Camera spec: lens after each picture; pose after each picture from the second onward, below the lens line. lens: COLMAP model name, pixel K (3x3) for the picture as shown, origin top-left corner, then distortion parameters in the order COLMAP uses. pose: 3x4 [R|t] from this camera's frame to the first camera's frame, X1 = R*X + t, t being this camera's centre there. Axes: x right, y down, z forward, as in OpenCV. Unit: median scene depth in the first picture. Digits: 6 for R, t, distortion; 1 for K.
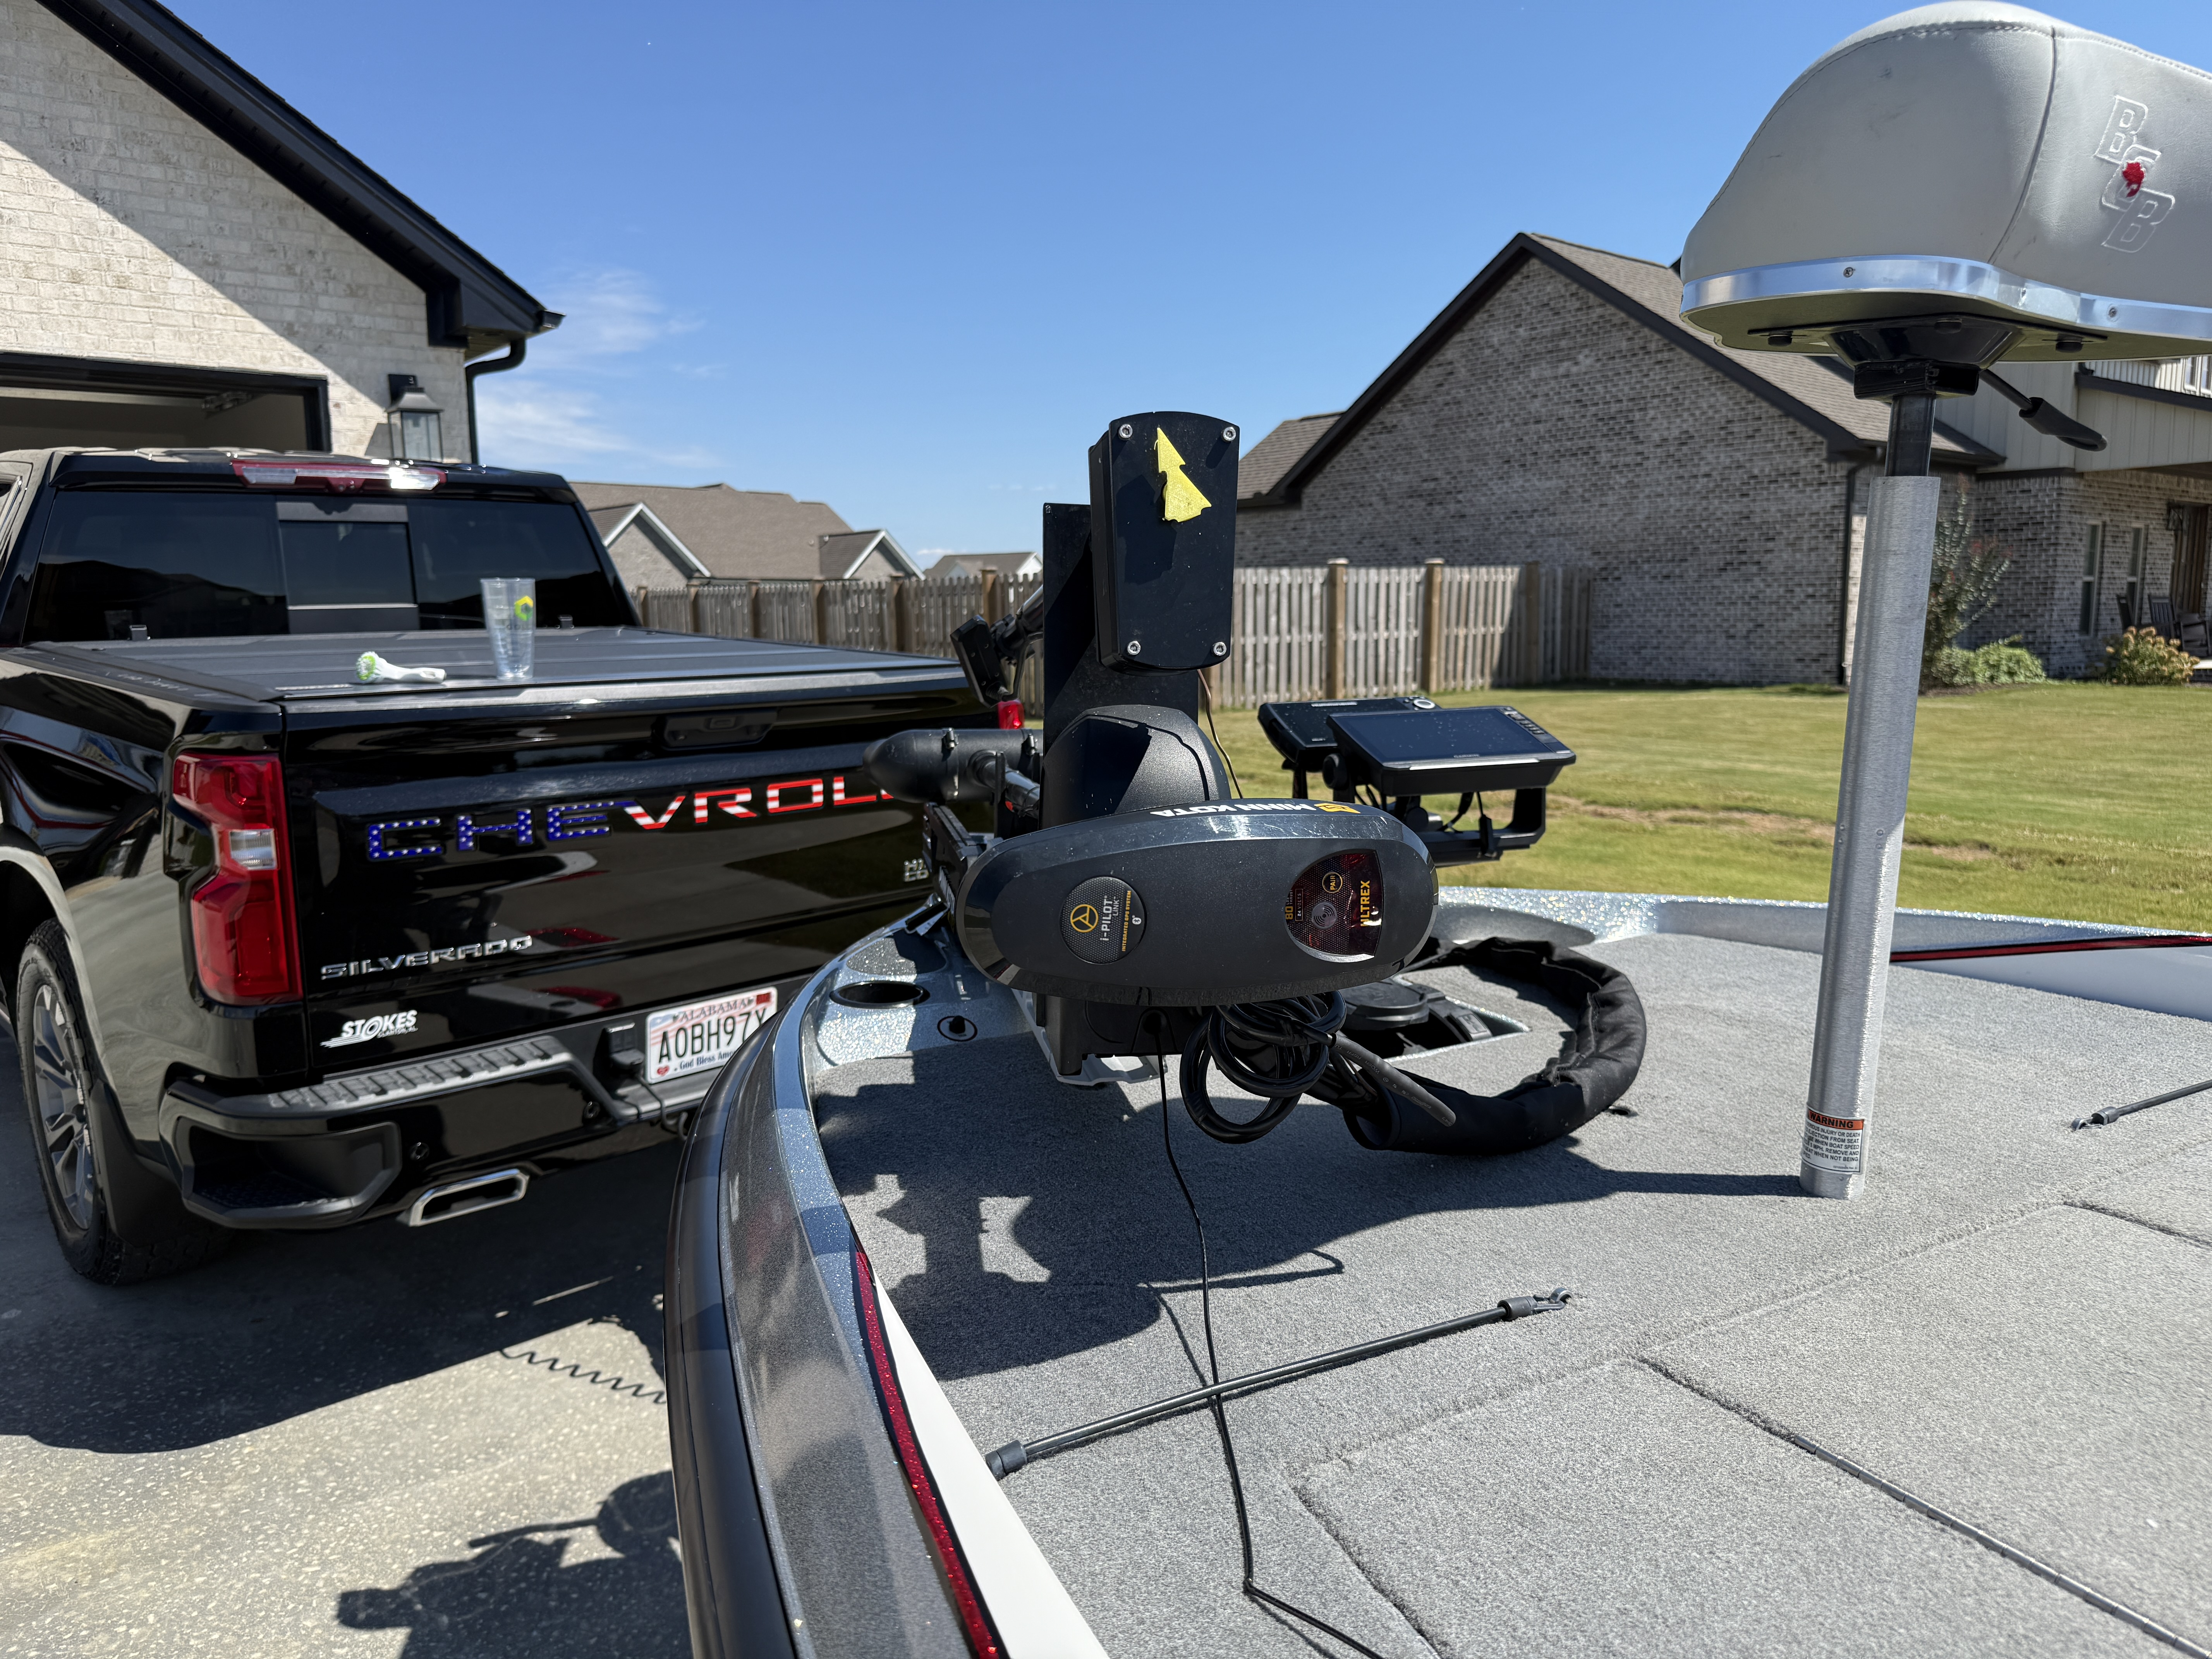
lens RADIAL K [[1550.8, 0, 1106.9], [0, 1550.8, 843.0], [0, 0, 1]] dist [-0.019635, -0.001593]
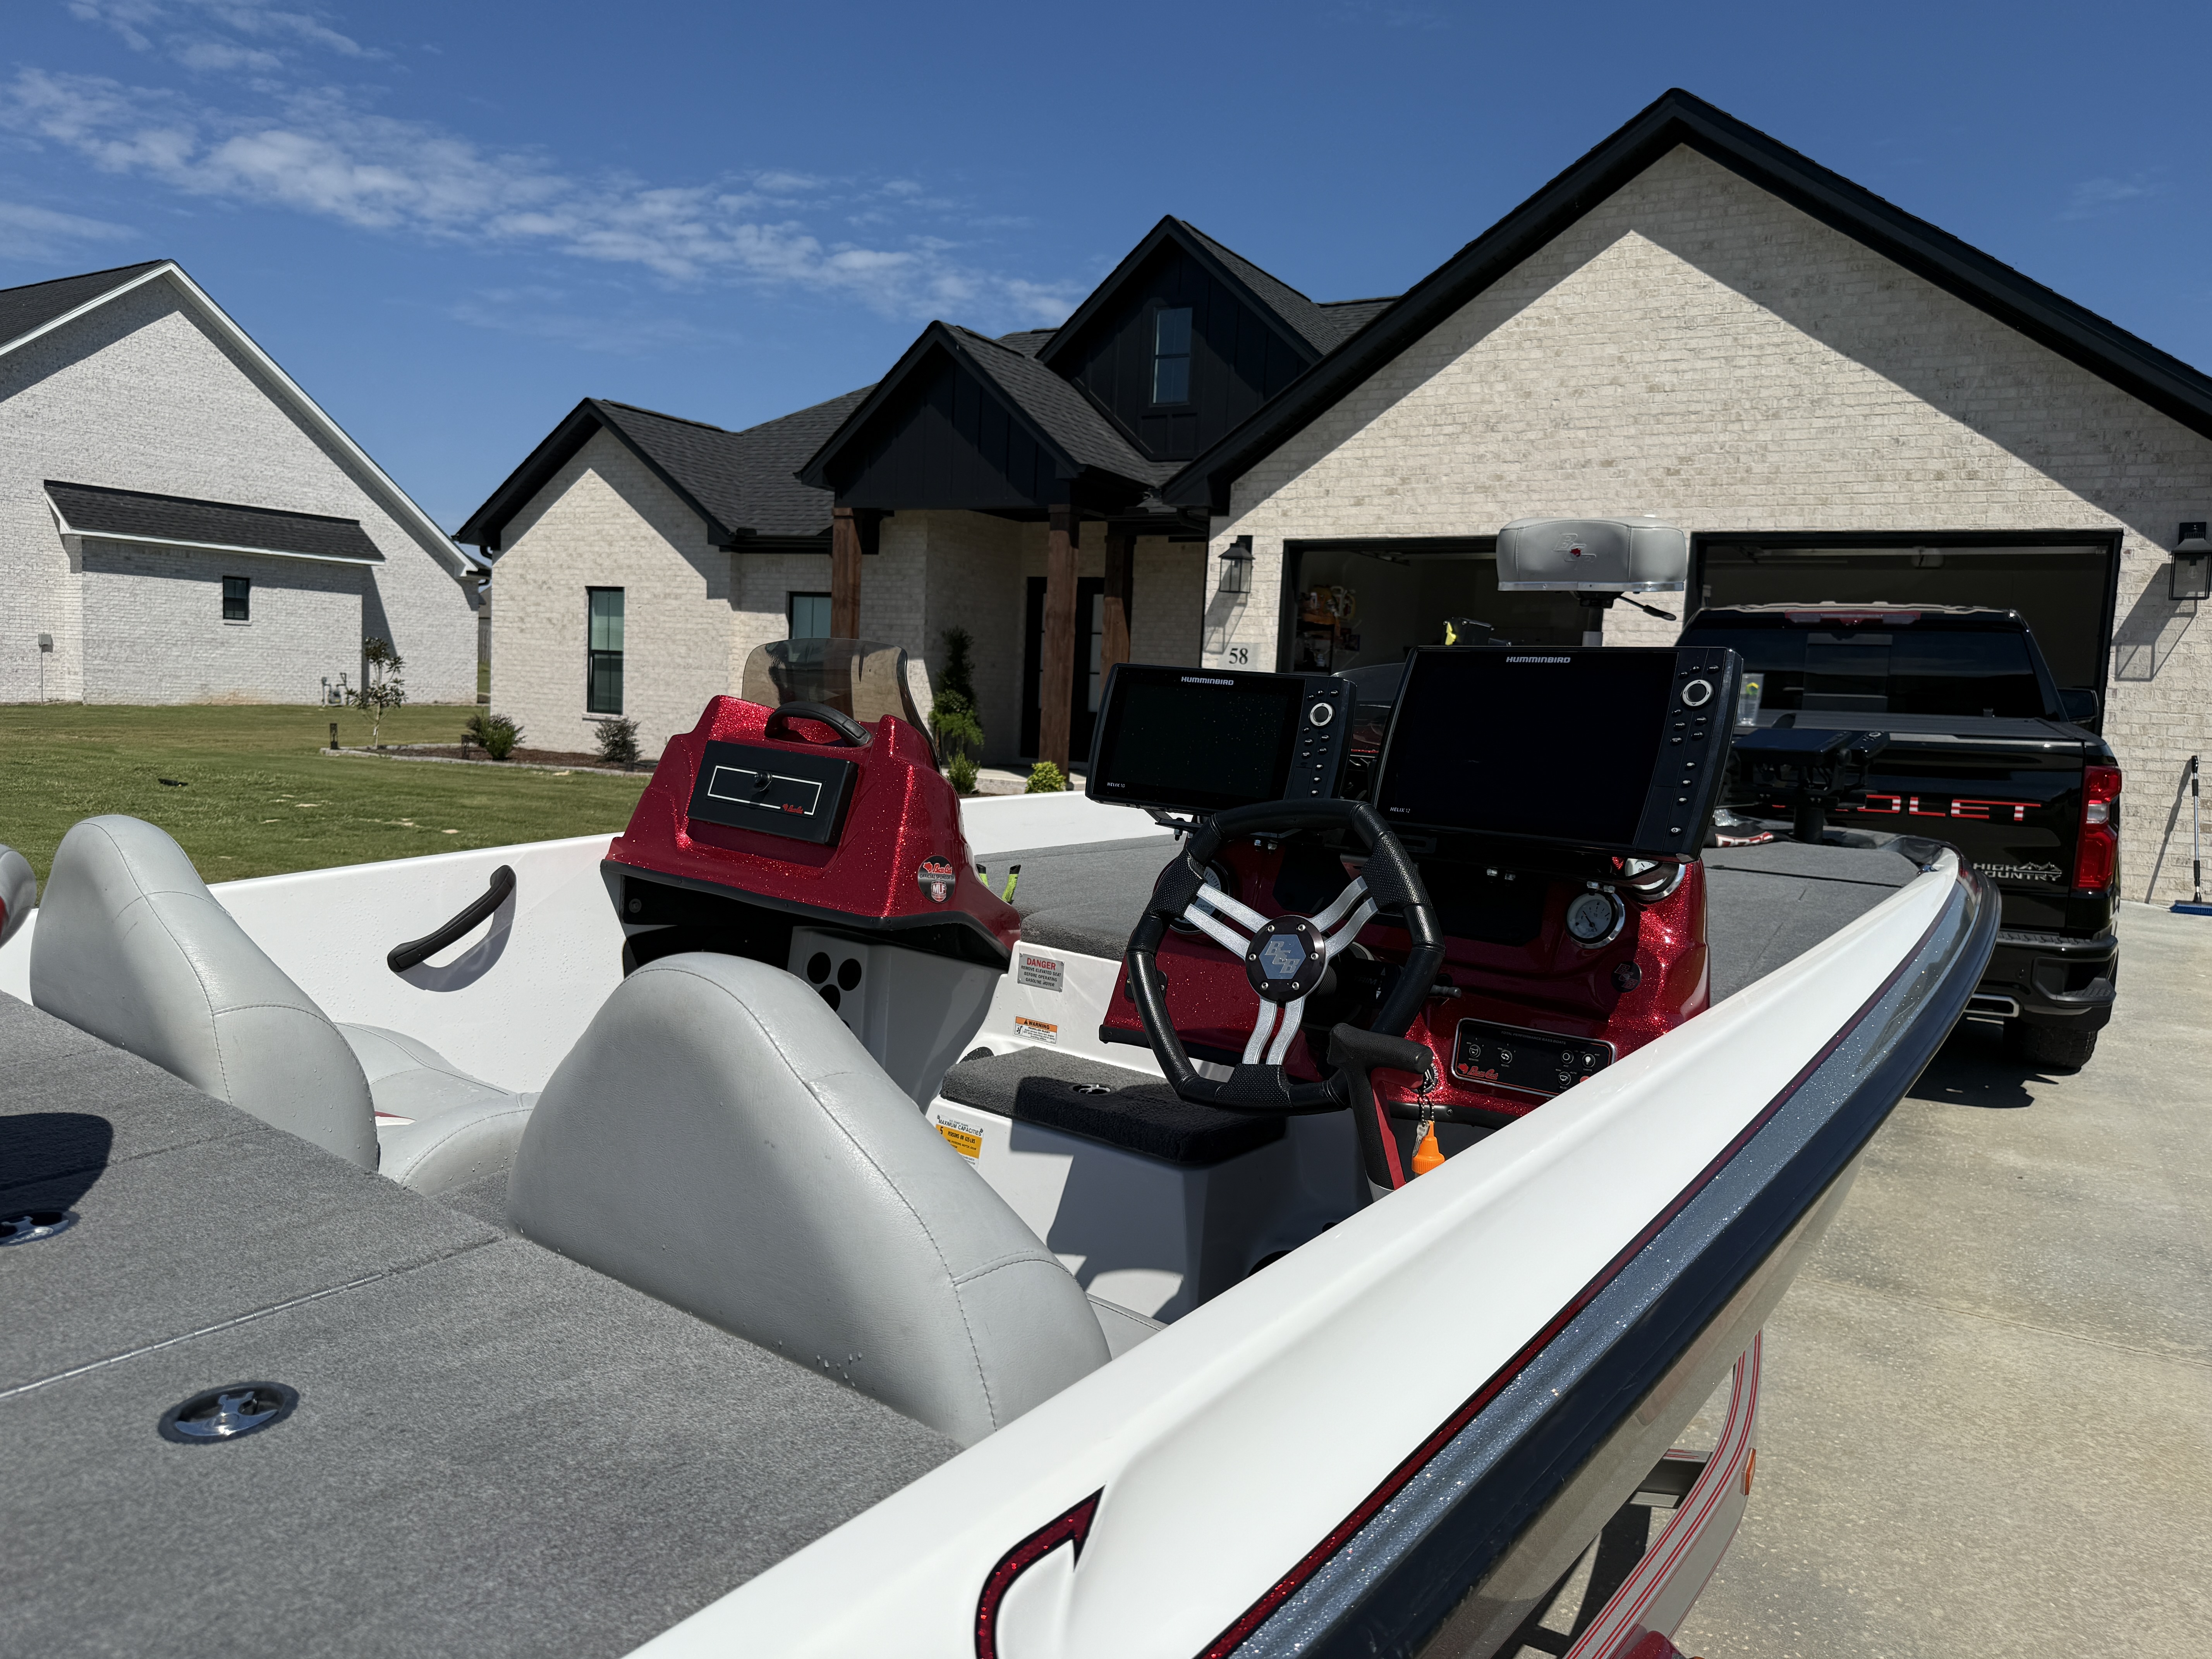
lens RADIAL K [[1550.8, 0, 1105.9], [0, 1550.8, 849.0], [0, 0, 1]] dist [-0.019635, -0.001593]
pose [[0.311303, 0.120528, -0.942636, 0.465833], [-0.189648, 0.979851, 0.062655, 0.030051], [0.931195, 0.159265, 0.327889, -0.139826]]
